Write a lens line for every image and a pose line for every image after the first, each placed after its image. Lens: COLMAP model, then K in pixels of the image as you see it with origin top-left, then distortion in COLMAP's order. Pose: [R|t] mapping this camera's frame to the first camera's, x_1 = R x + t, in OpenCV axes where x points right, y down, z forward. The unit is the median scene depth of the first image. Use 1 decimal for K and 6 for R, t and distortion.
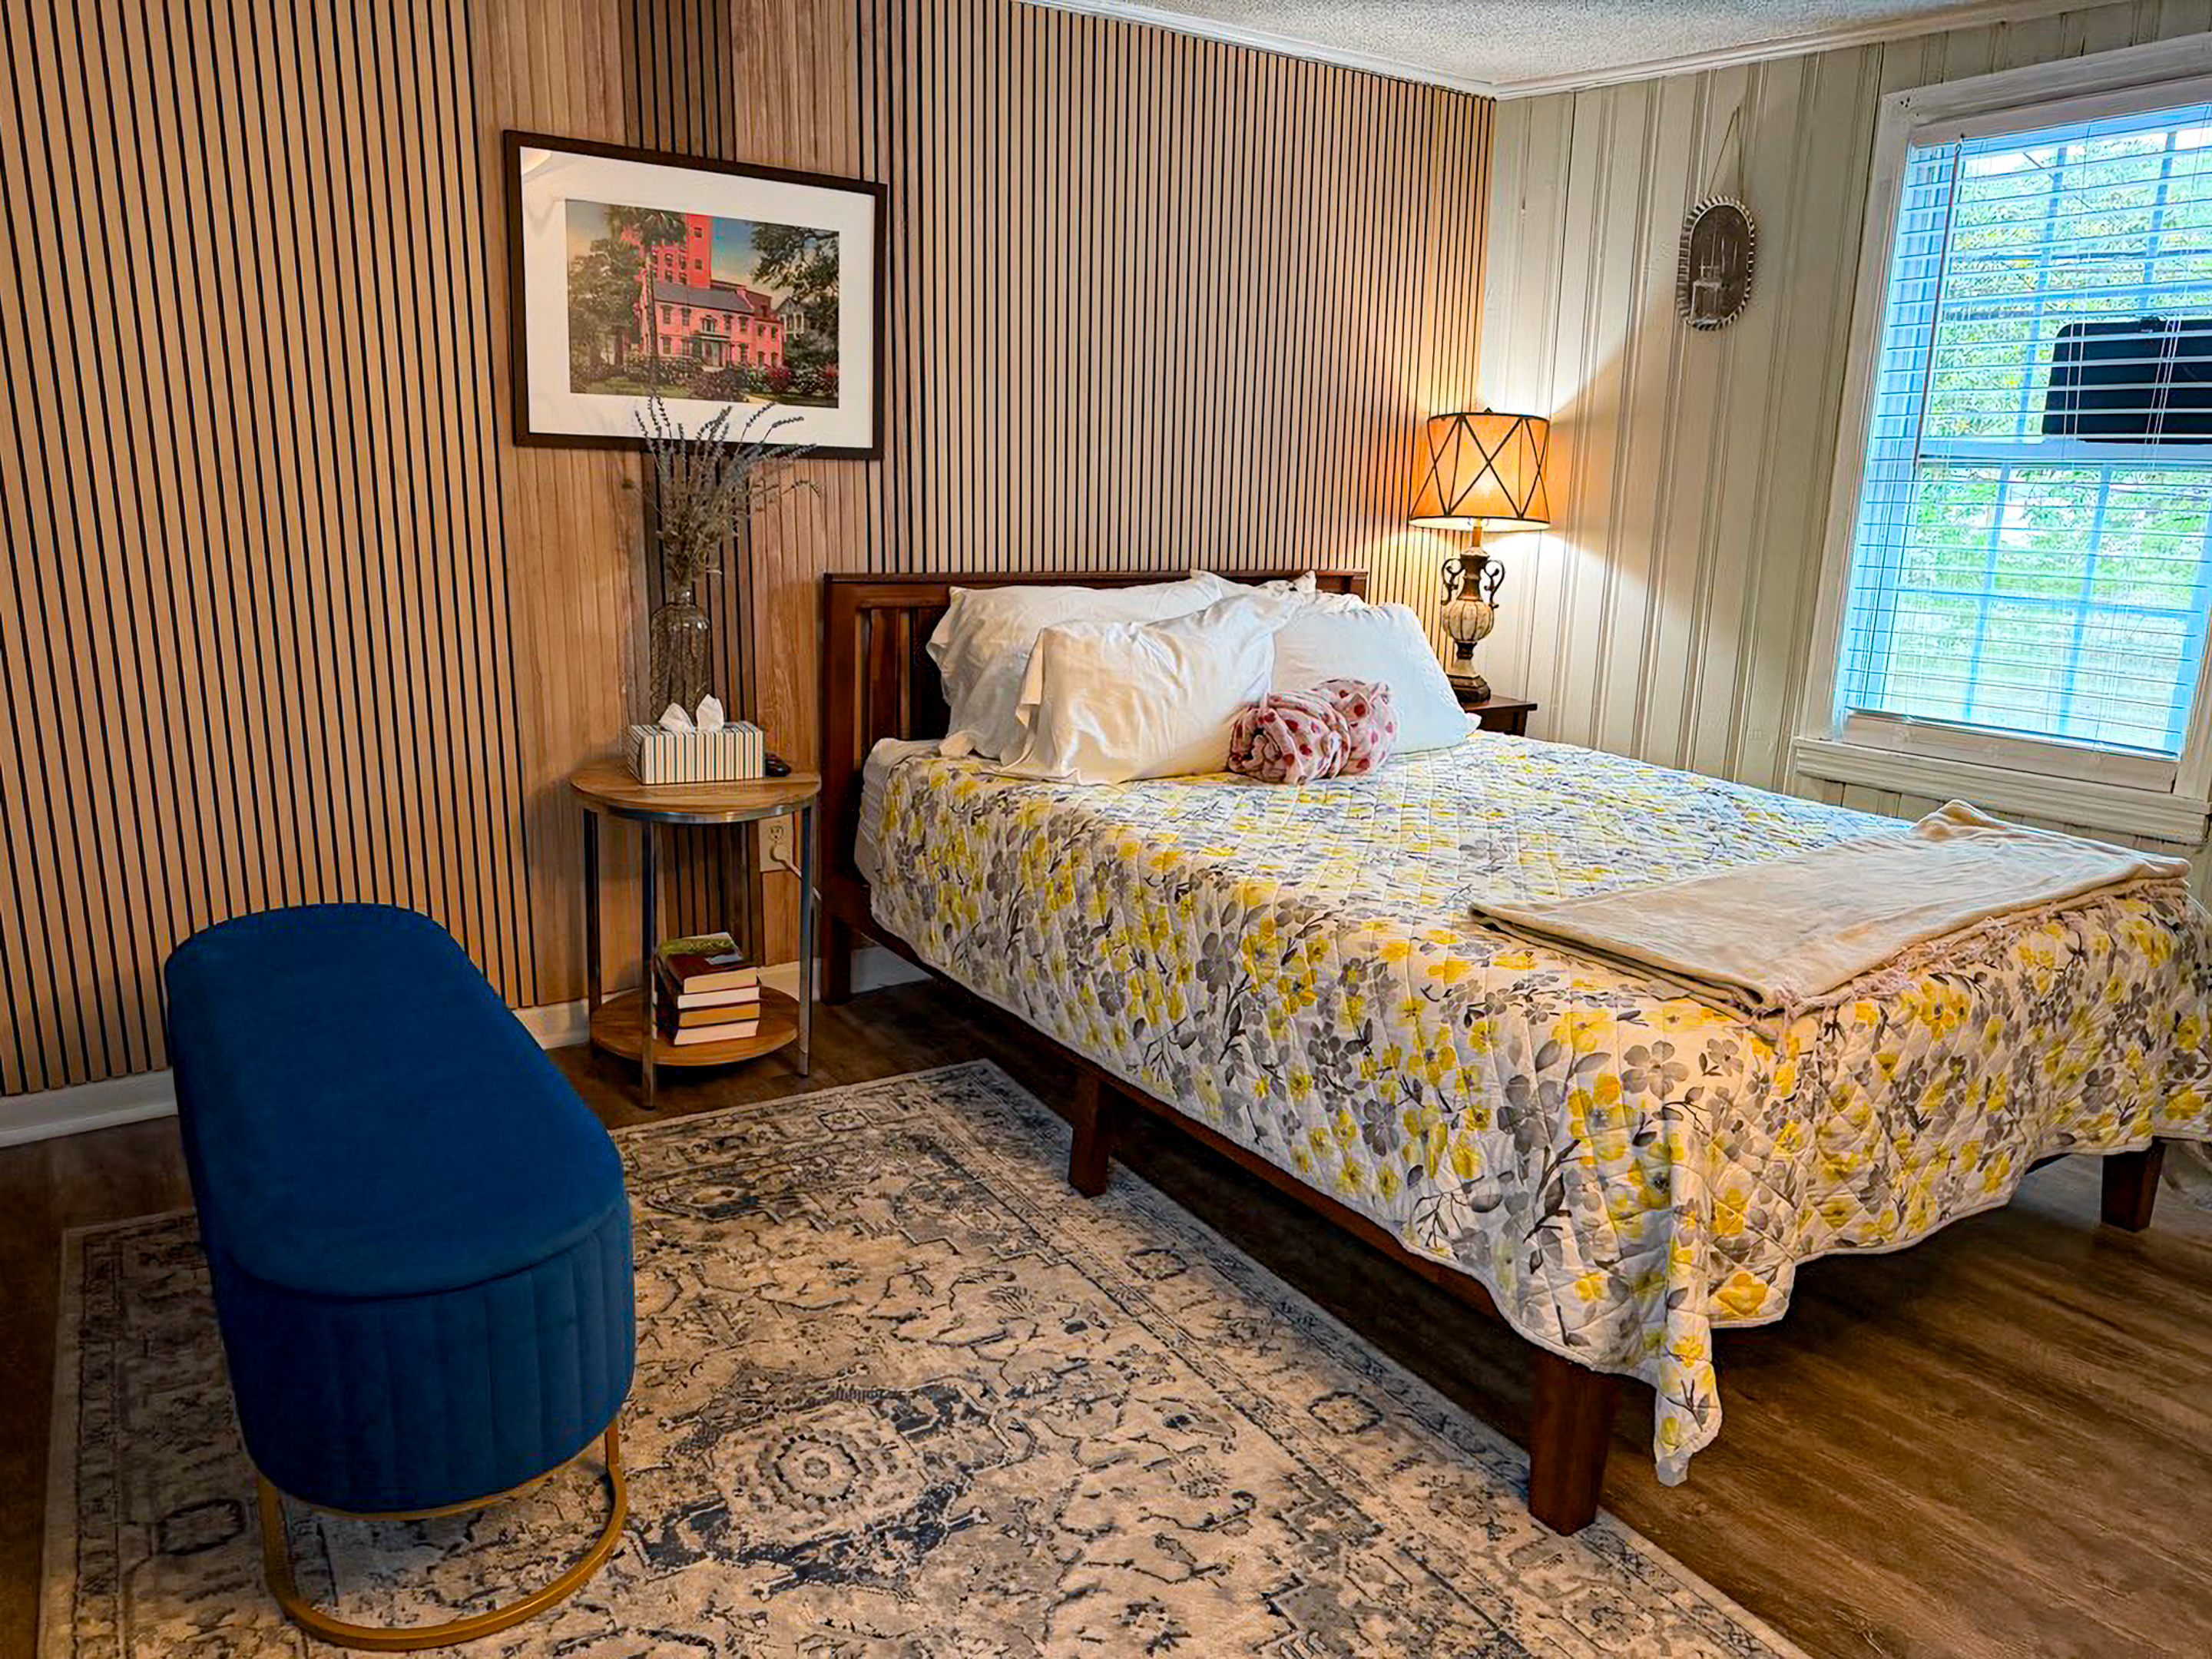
lens RADIAL K [[1593.4, 0, 1096.3], [0, 1593.4, 834.6], [0, 0, 1]] dist [-0.004516, -0.012435]
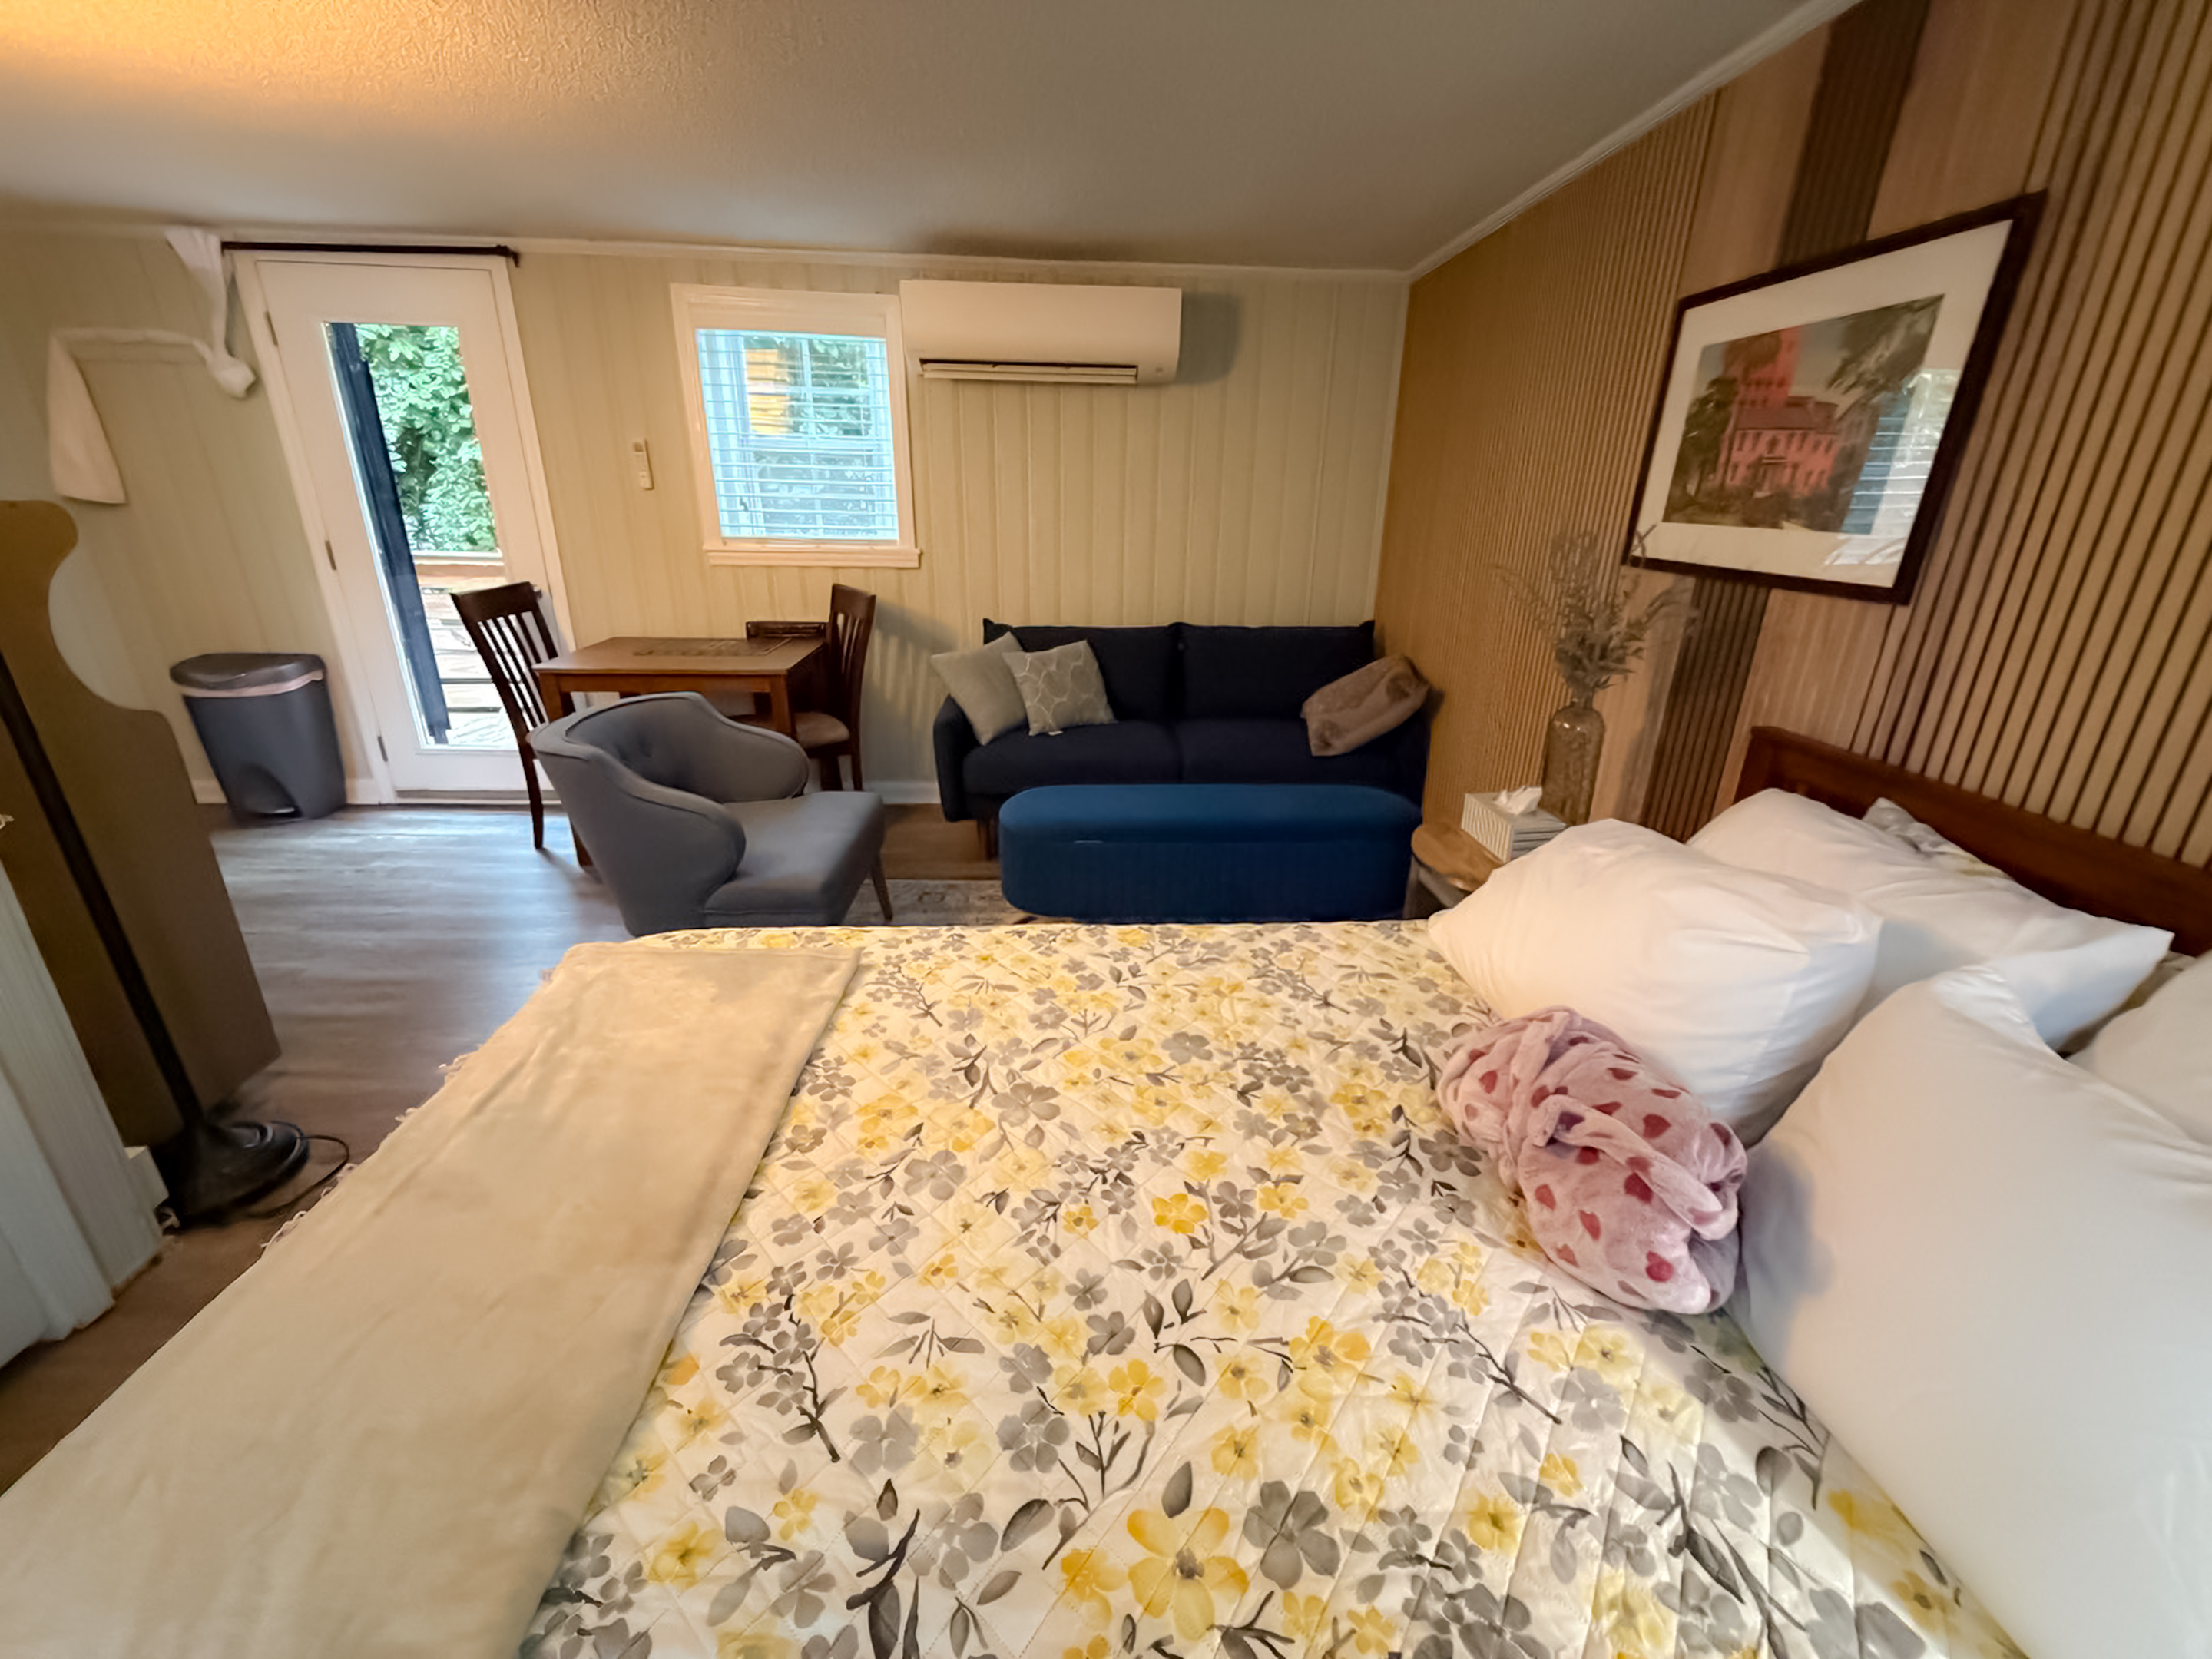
lens RADIAL K [[893.0, 0, 1111.1], [0, 893.0, 823.9], [0, 0, 1]] dist [0.000144, -0.000043]
pose [[-0.529893, 0.251584, -0.809888, 0.476271], [-0.231411, 0.875849, 0.423482, -0.265224], [0.815881, 0.411817, -0.405887, 1.019706]]
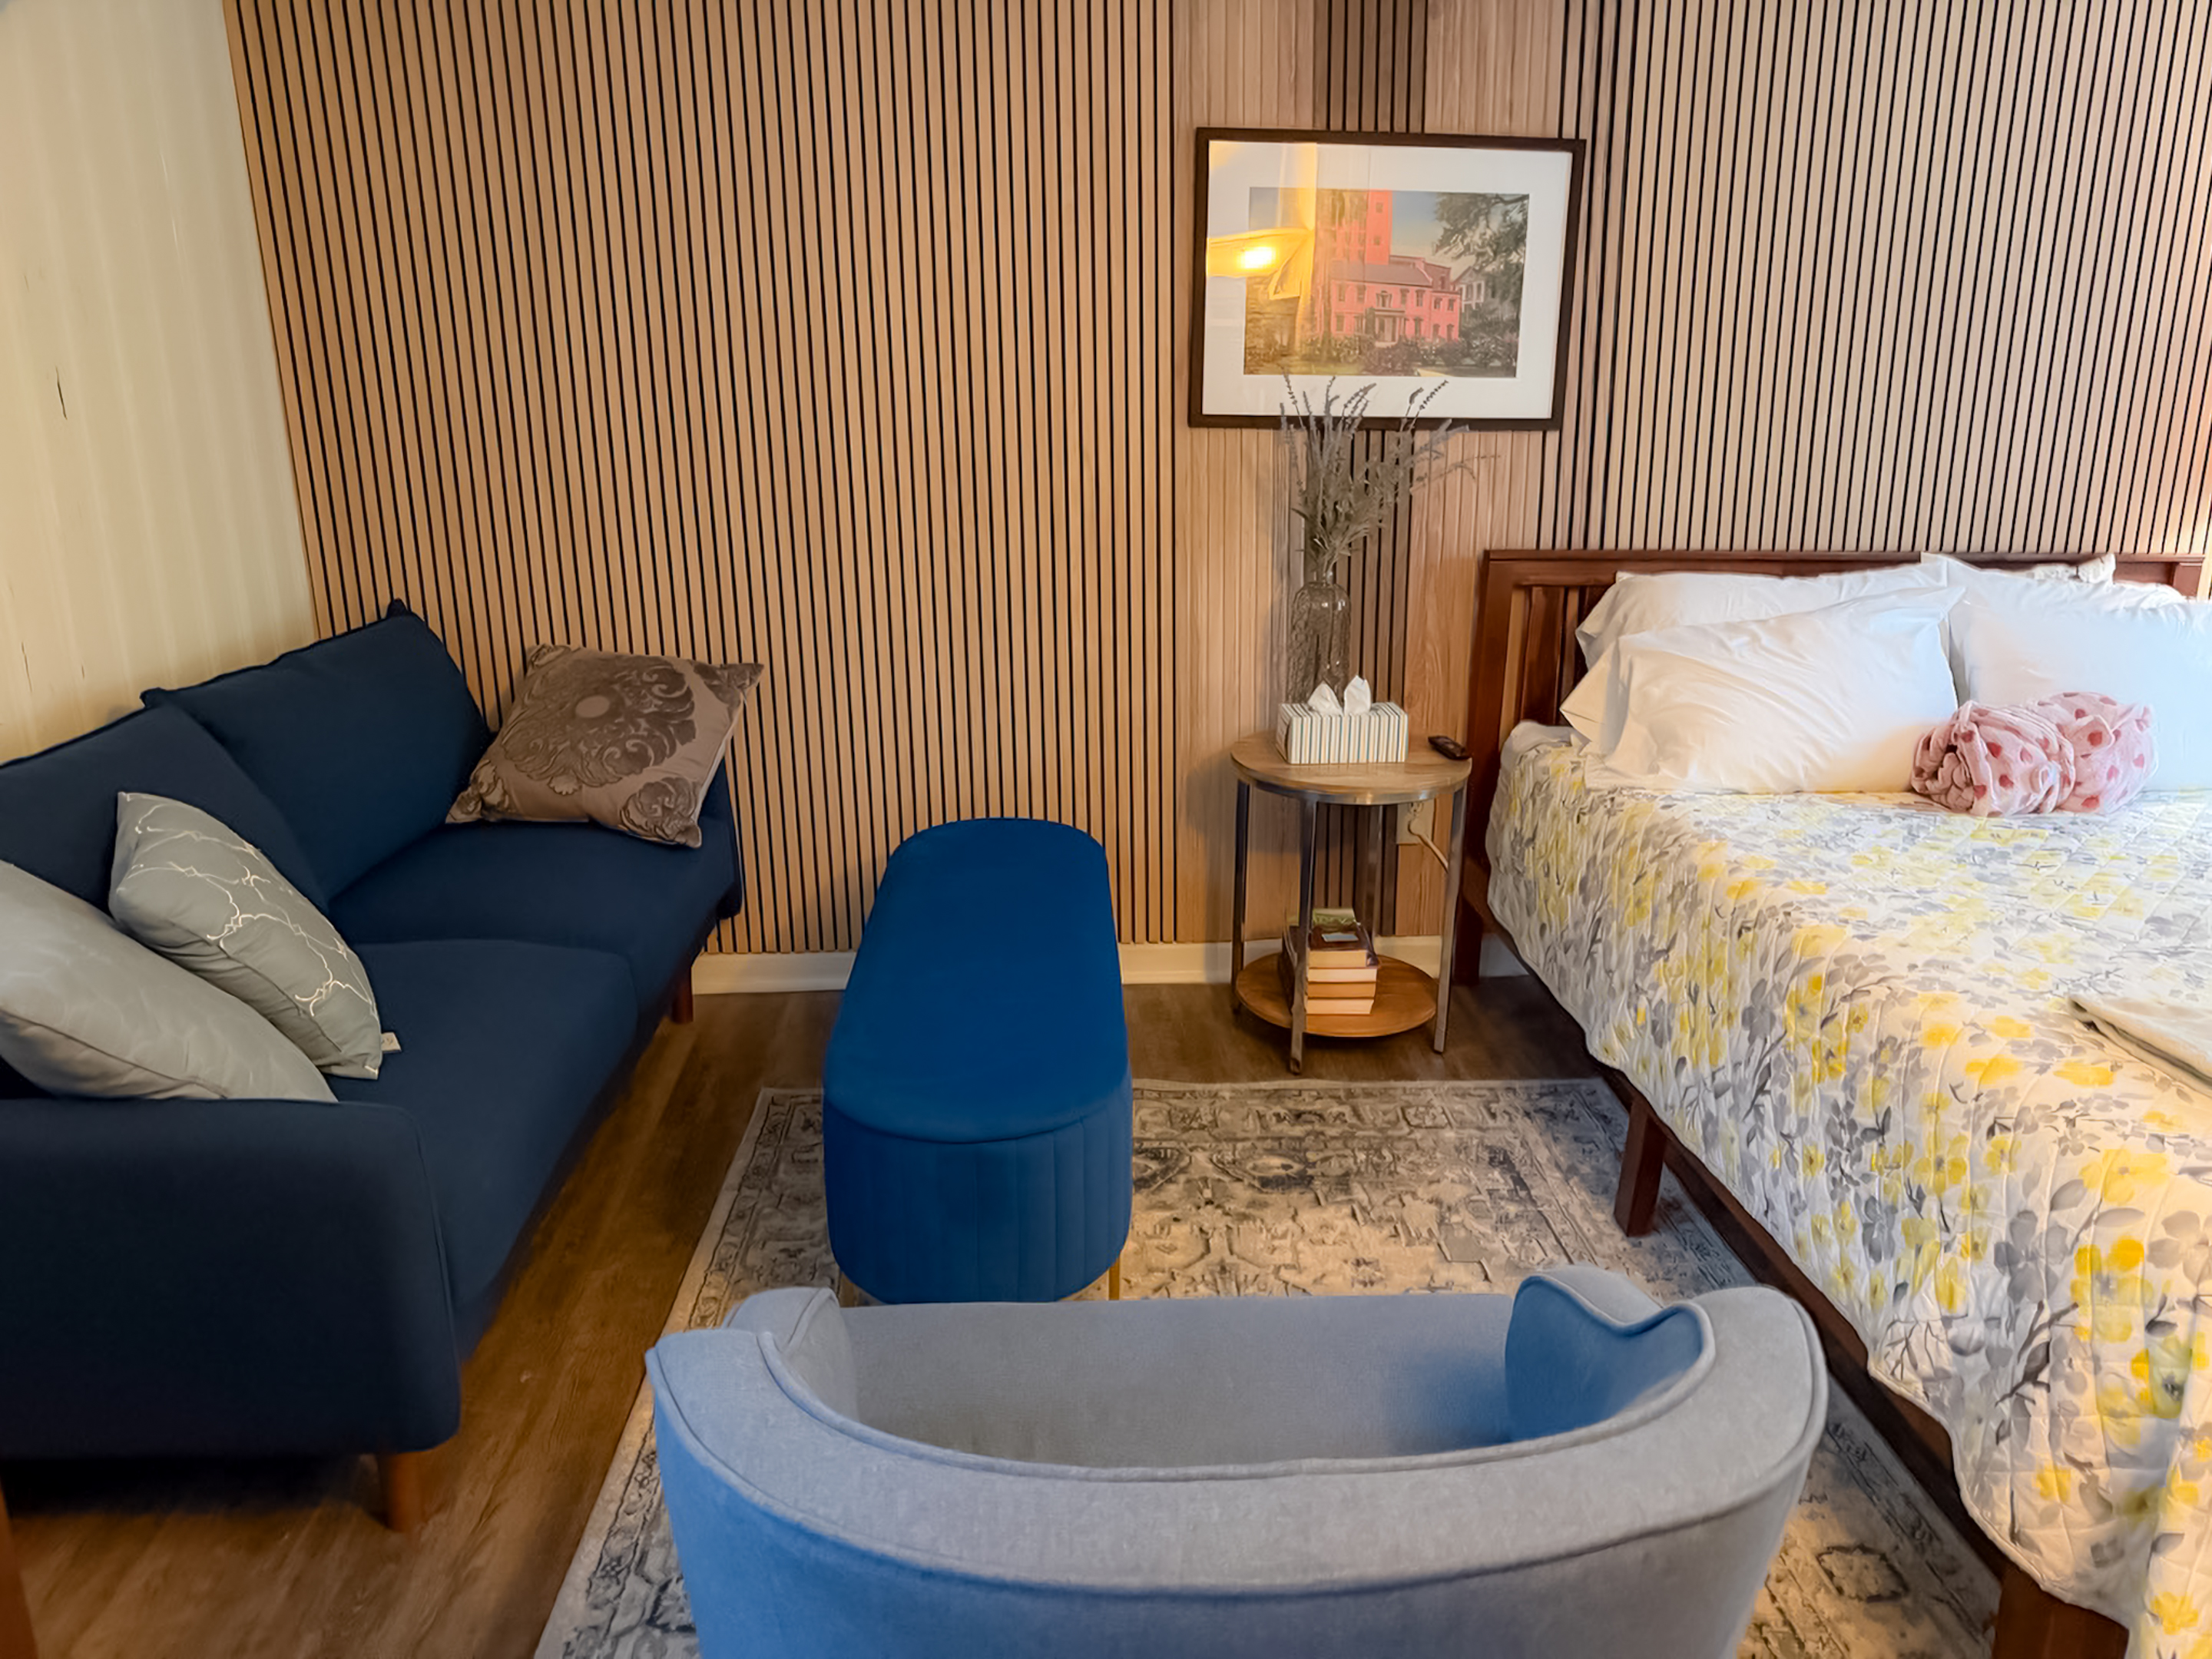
lens RADIAL K [[1593.4, 0, 1101.2], [0, 1593.4, 843.9], [0, 0, 1]] dist [-0.004516, -0.012435]
pose [[0.857076, 0.115568, -0.502060, 0.154171], [-0.095994, 0.993273, 0.064765, -0.027279], [0.506168, -0.007314, 0.862404, 0.038427]]
